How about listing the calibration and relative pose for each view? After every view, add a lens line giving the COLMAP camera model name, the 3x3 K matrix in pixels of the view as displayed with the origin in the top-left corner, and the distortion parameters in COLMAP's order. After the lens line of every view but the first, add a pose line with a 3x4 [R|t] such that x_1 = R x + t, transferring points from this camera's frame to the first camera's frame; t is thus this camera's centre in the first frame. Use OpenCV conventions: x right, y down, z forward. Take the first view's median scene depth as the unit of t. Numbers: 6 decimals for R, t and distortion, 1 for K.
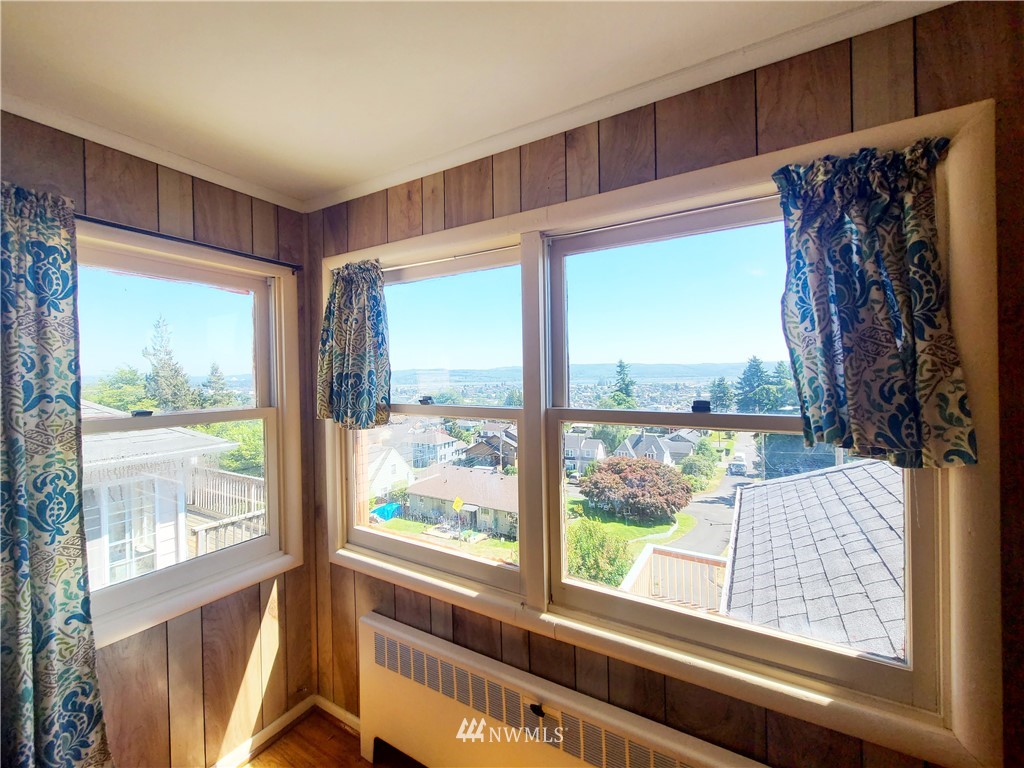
lens RADIAL K [[421.0, 0, 504.3], [0, 421.0, 380.9], [0, 0, 1]] dist [-0.003158, 0.001247]
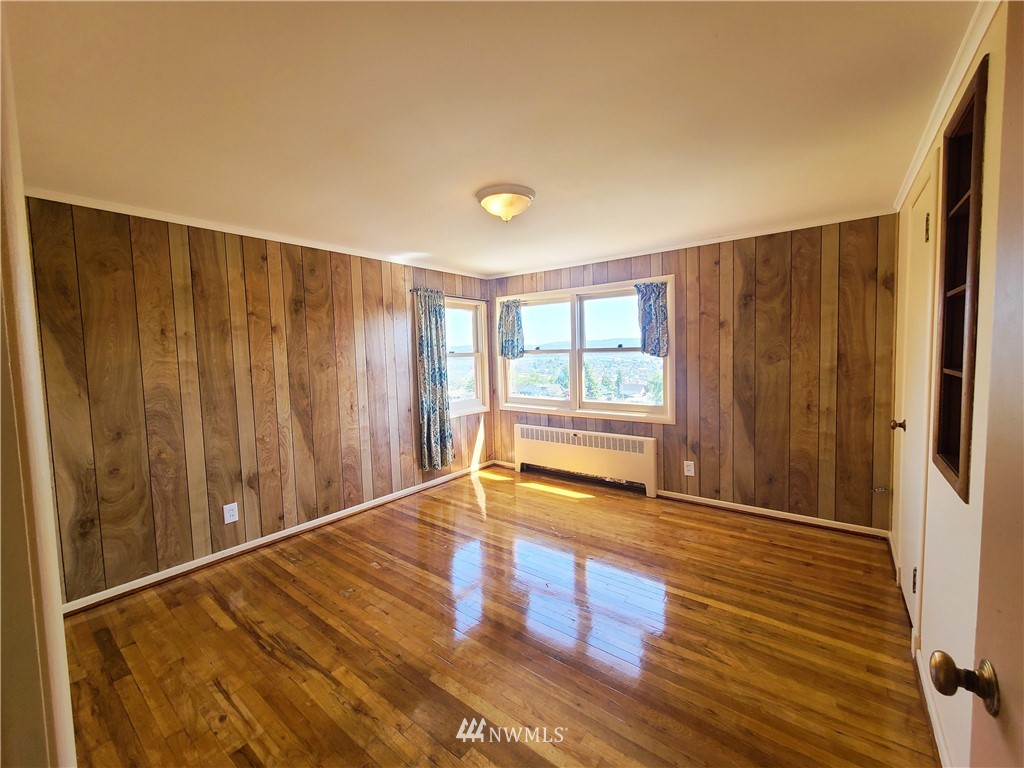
lens RADIAL K [[421.0, 0, 508.4], [0, 421.0, 382.4], [0, 0, 1]] dist [-0.003158, 0.001247]
pose [[0.993220, -0.003138, -0.116209, -0.047491], [0.010354, 0.998050, 0.061549, 0.097173], [0.115789, -0.062335, 0.991316, -1.862986]]
